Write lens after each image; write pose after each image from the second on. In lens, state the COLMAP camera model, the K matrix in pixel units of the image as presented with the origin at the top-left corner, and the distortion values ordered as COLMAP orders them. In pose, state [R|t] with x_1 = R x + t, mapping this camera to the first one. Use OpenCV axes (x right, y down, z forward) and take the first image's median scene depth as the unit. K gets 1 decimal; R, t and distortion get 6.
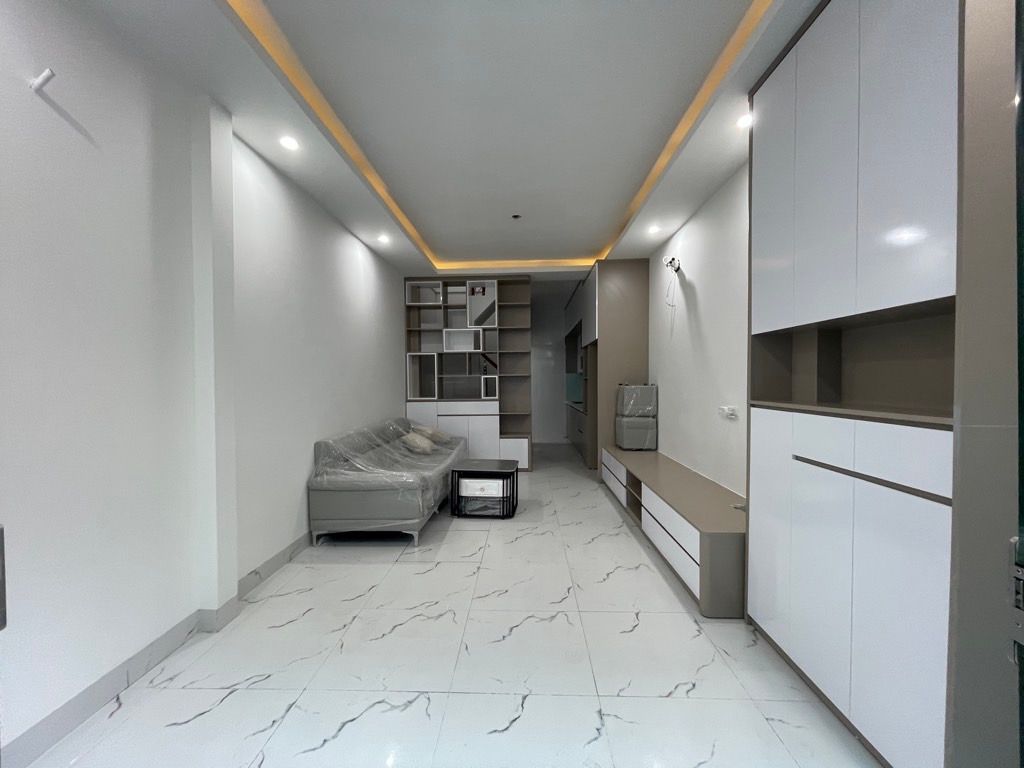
lens RADIAL K [[410.1, 0, 506.5], [0, 410.1, 385.7], [0, 0, 1]] dist [-0.006791, 0.000301]
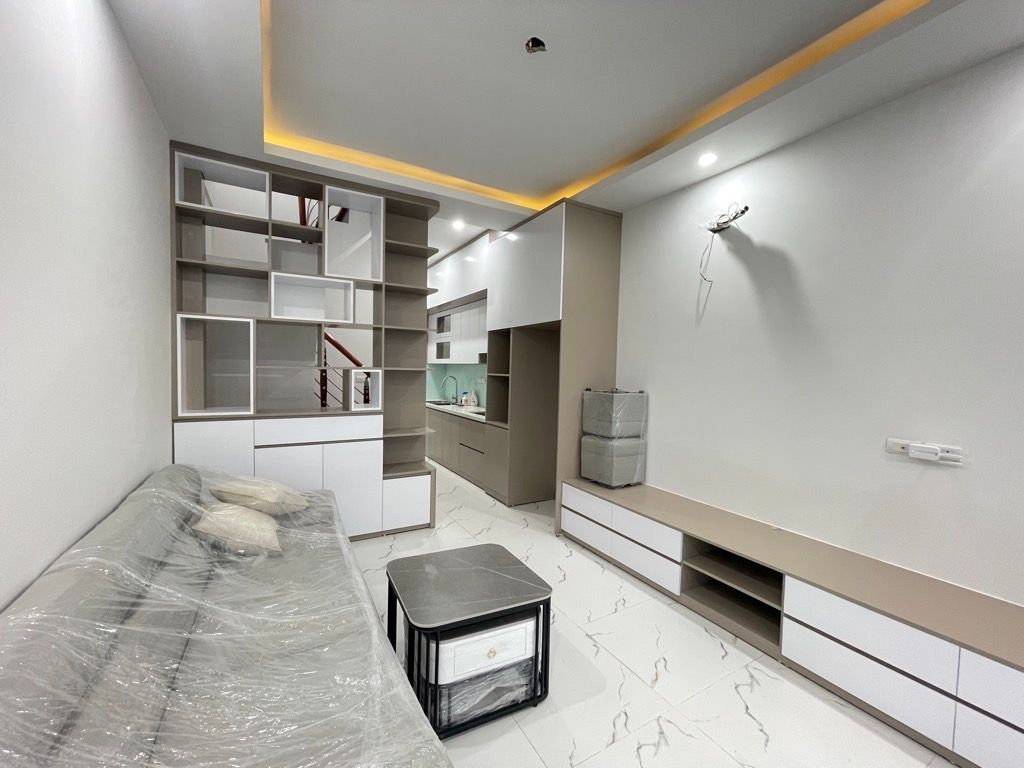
lens RADIAL K [[410.1, 0, 506.5], [0, 410.1, 385.7], [0, 0, 1]] dist [-0.006791, 0.000301]
pose [[0.842217, 0.006936, 0.539093, -0.243859], [-0.023419, 0.999444, 0.023728, -0.026409], [-0.538629, -0.032609, 0.841912, 0.582388]]
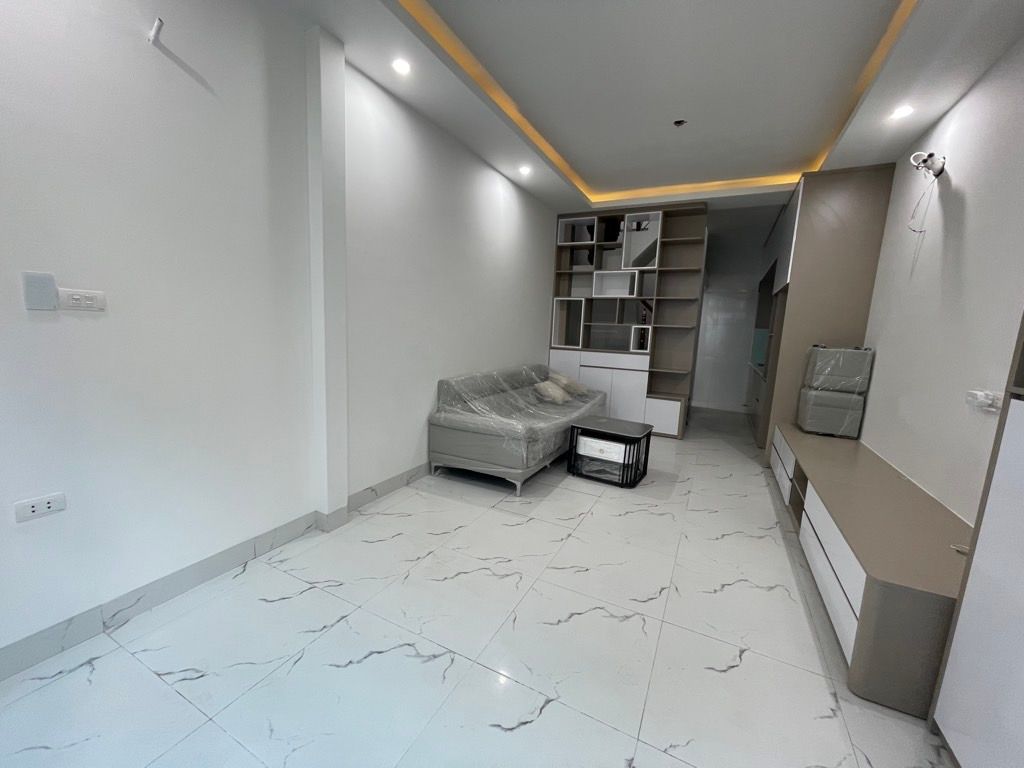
lens RADIAL K [[410.1, 0, 506.5], [0, 410.1, 385.7], [0, 0, 1]] dist [-0.006791, 0.000301]
pose [[0.906083, 0.108919, -0.408840, 0.093295], [-0.057406, 0.989009, 0.136257, -0.000415], [0.419187, -0.099990, 0.902377, 0.099184]]
